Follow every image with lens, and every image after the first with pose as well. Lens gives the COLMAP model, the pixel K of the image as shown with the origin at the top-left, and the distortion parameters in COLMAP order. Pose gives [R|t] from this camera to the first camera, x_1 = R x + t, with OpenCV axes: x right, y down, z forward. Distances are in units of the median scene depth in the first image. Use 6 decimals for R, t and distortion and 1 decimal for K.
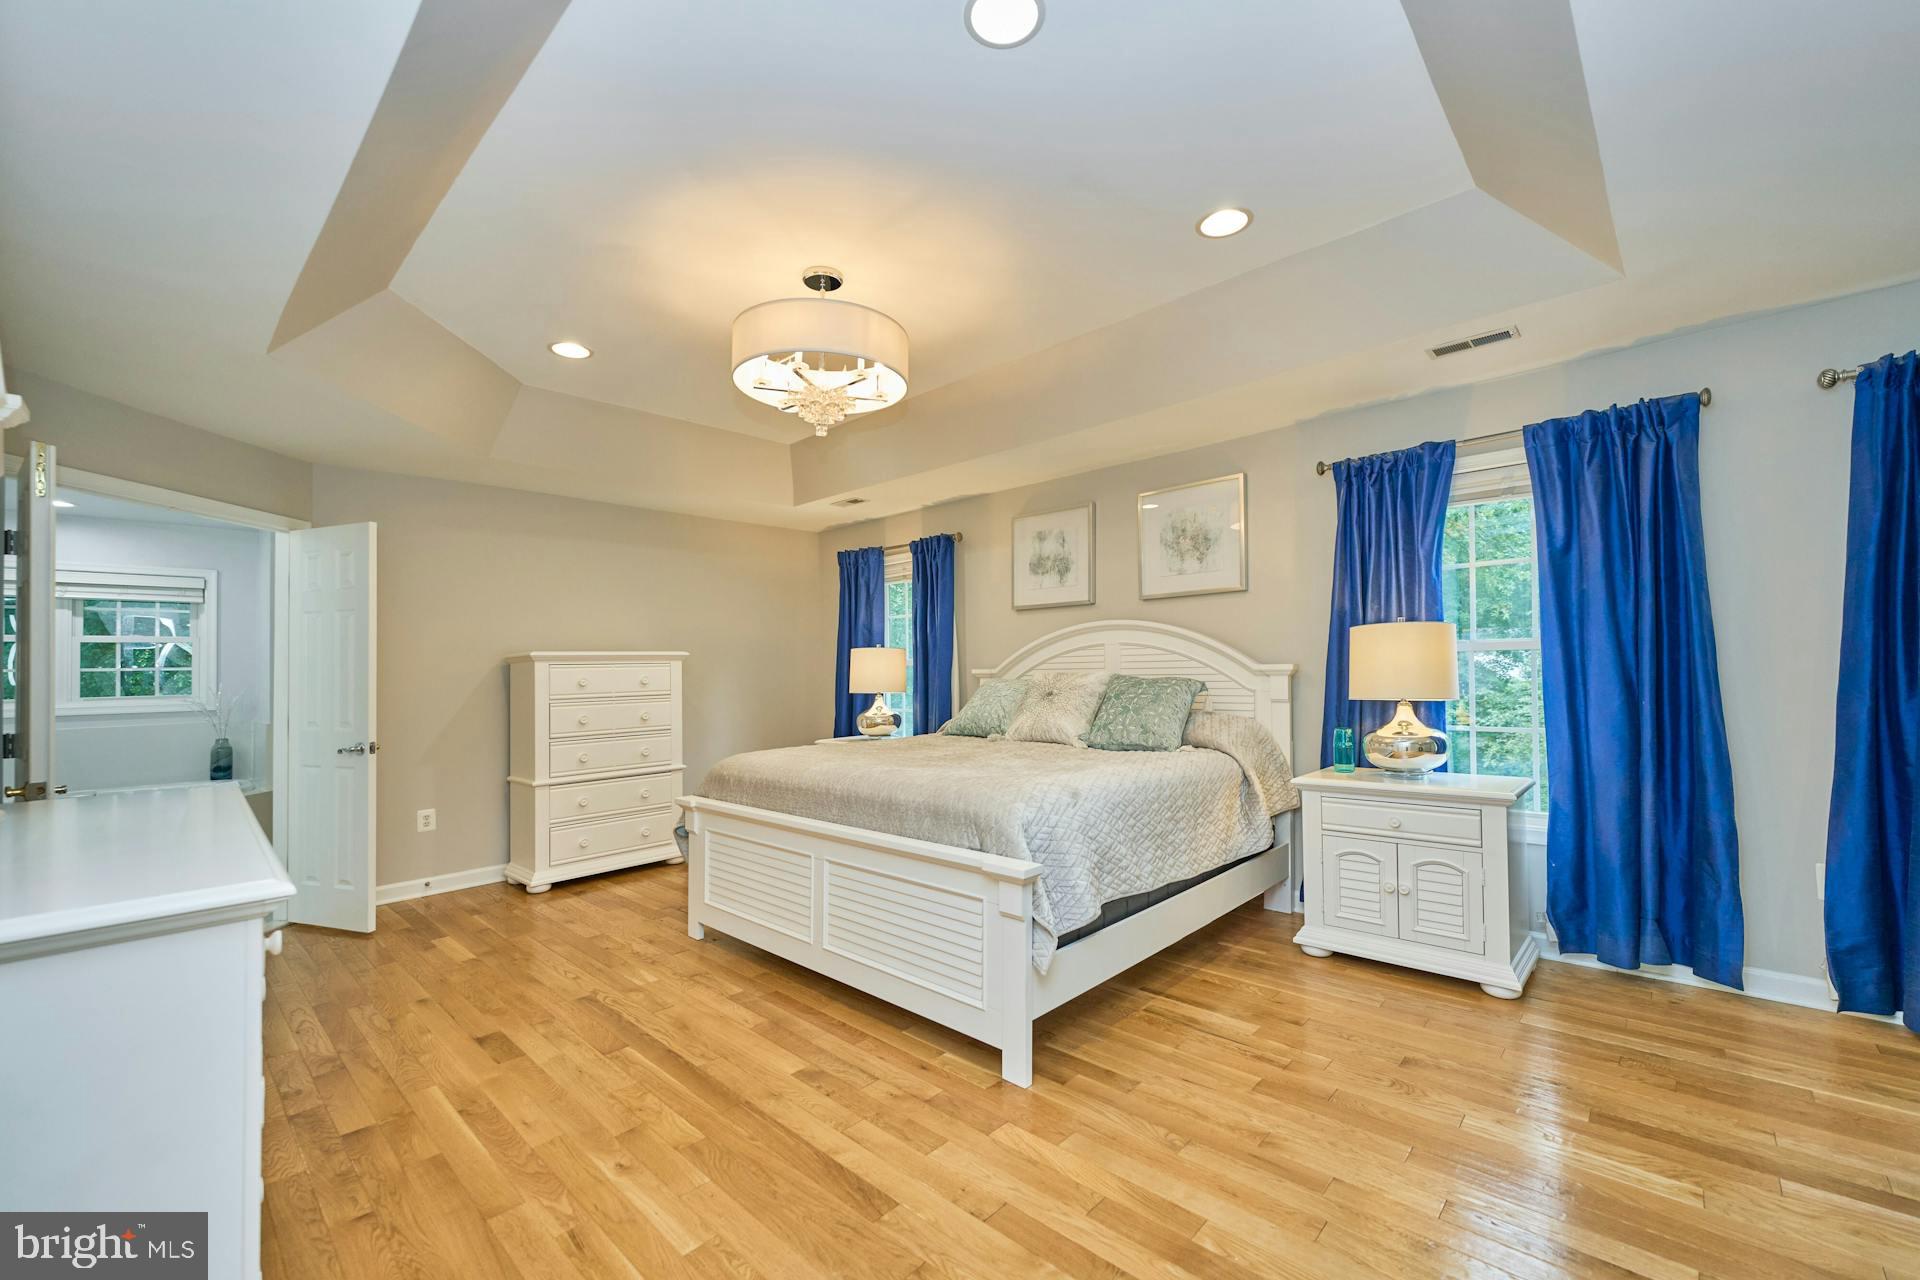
lens RADIAL K [[782.5, 0, 958.5], [0, 782.5, 648.9], [0, 0, 1]] dist [-0.020783, 0.001569]
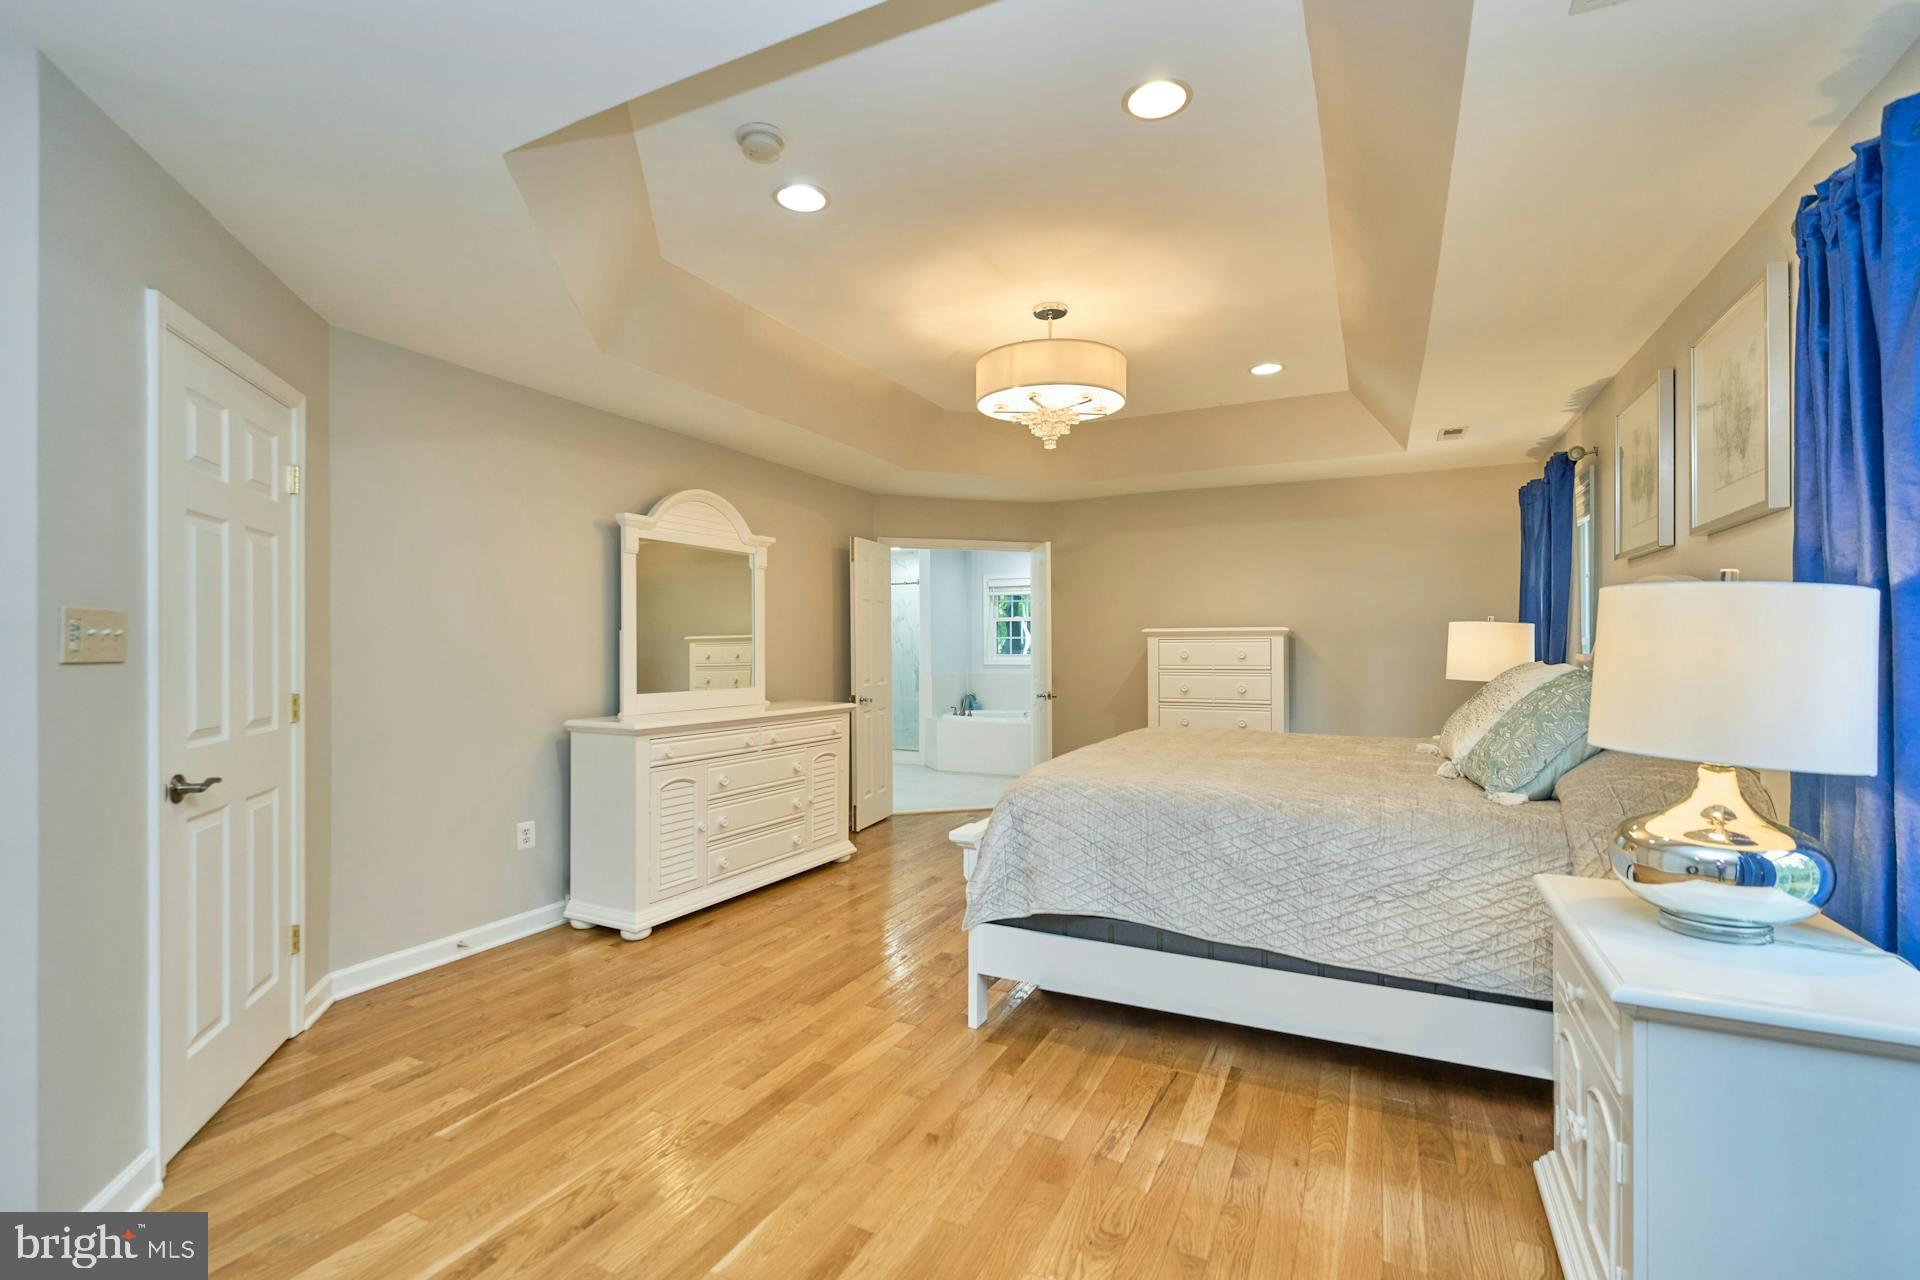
lens RADIAL K [[869.8, 0, 948.5], [0, 869.8, 652.5], [0, 0, 1]] dist [0.005613, -0.000626]
pose [[0.280174, 0.028512, -0.959526, 0.689911], [0.025827, 0.998973, 0.037226, -0.018404], [0.959602, -0.035211, 0.279149, 0.335193]]
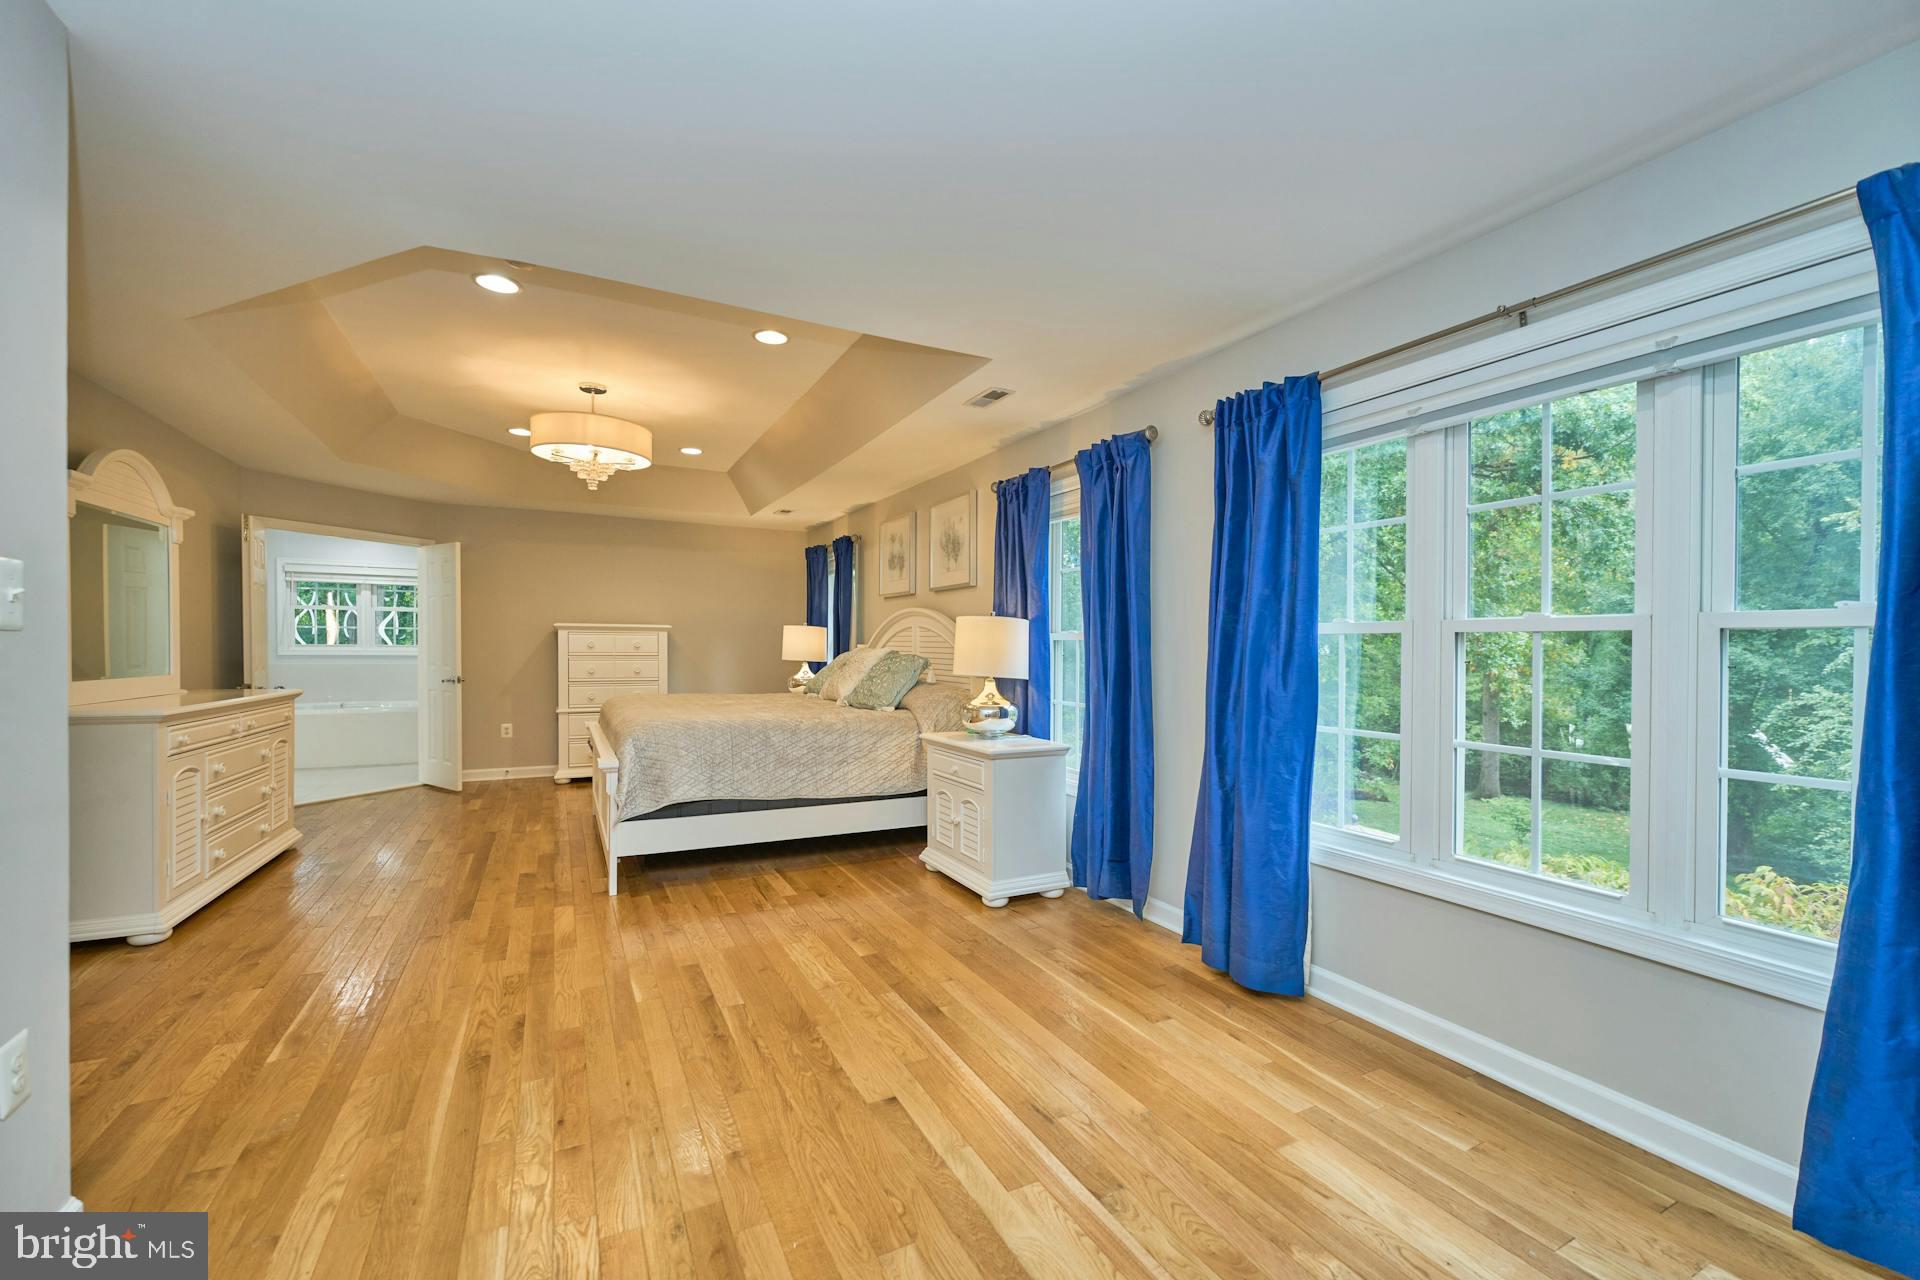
lens RADIAL K [[782.5, 0, 965.4], [0, 782.5, 660.9], [0, 0, 1]] dist [-0.020783, 0.001569]
pose [[0.946309, 0.036976, -0.321141, 0.703935], [-0.020673, 0.998325, 0.054030, -0.021881], [0.322601, -0.044490, 0.945489, -0.164263]]
